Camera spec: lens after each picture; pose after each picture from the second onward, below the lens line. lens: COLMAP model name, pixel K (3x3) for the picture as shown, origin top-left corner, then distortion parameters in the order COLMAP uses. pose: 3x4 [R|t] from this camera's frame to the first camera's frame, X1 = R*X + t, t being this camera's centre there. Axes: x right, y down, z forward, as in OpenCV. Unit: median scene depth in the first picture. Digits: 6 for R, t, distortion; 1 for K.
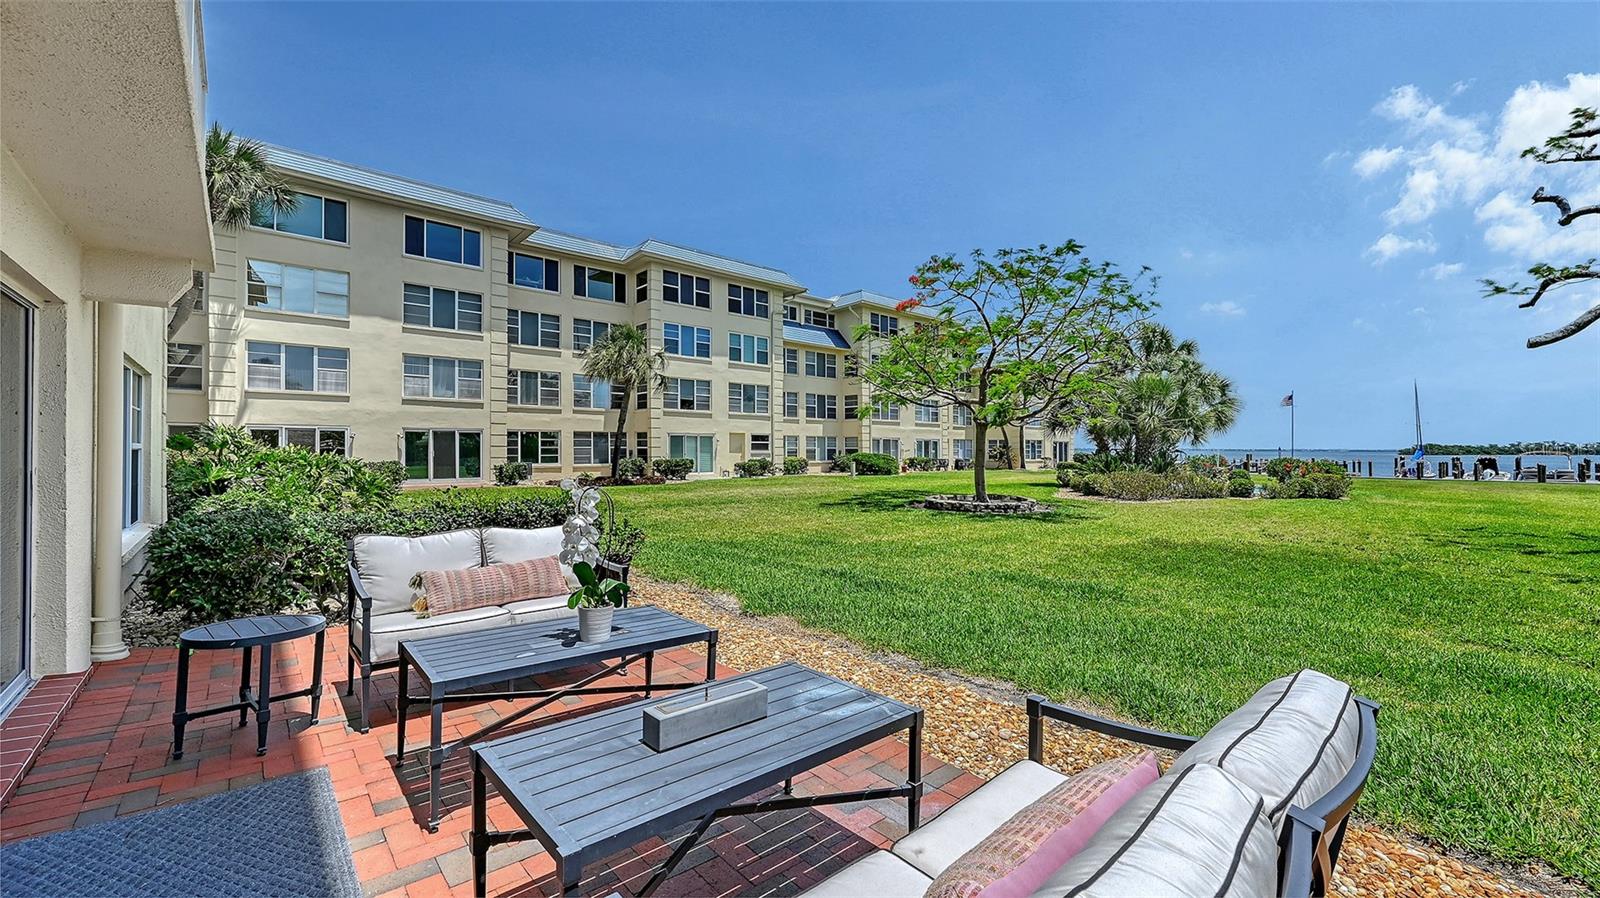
lens RADIAL K [[647.2, 0, 815.6], [0, 647.2, 452.4], [0, 0, 1]] dist [-0.001813, 0.000798]
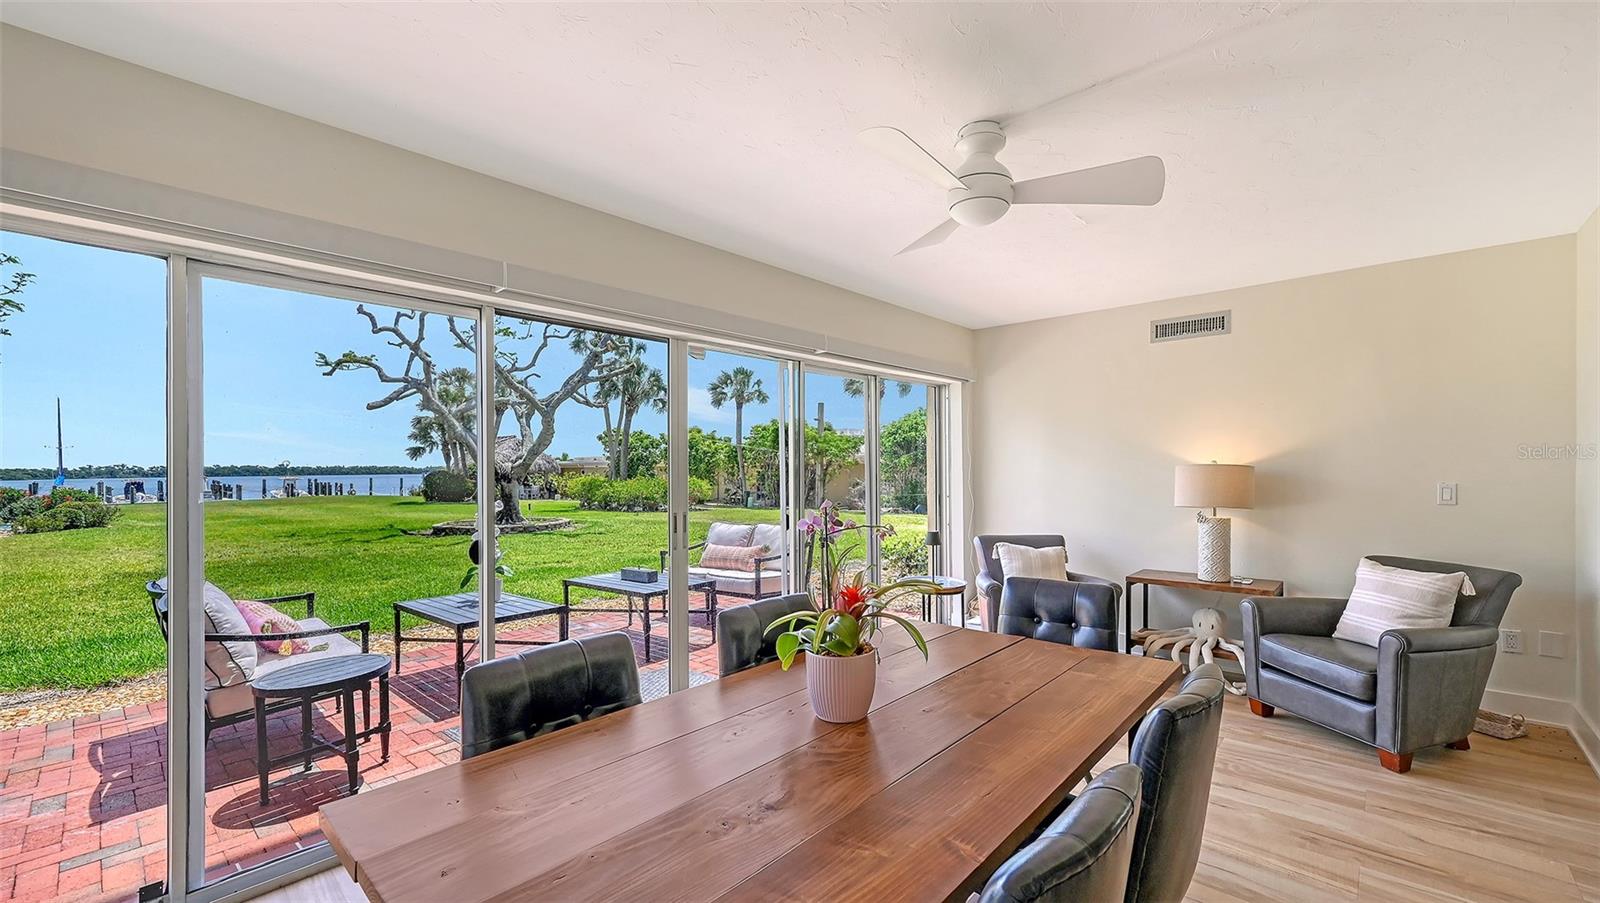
lens RADIAL K [[648.0, 0, 801.4], [0, 648.0, 459.3], [0, 0, 1]] dist [-0.003138, 0.001521]
pose [[-0.091694, 0.010602, 0.995731, -0.136009], [0.014382, 0.999853, -0.009322, -0.002428], [-0.995683, 0.013466, -0.091833, 0.025213]]
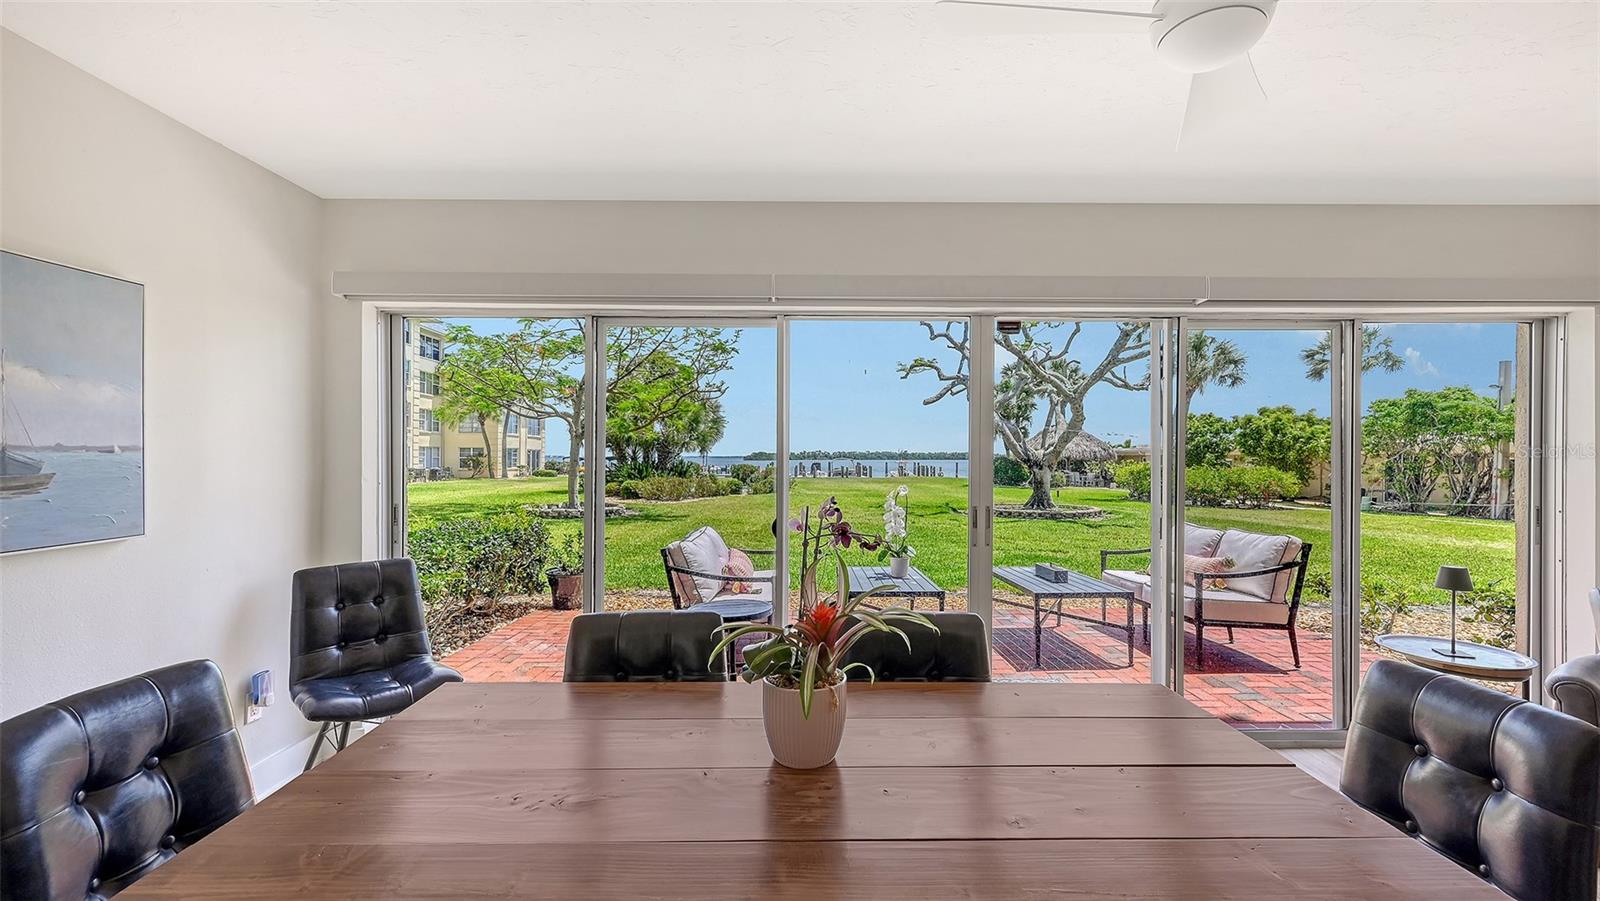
lens RADIAL K [[647.2, 0, 811.0], [0, 647.2, 467.1], [0, 0, 1]] dist [-0.001813, 0.000798]
pose [[0.668021, -0.013778, 0.744015, -0.122406], [0.004741, 0.999887, 0.014260, -0.002406], [-0.744127, -0.005998, 0.668011, -0.000102]]
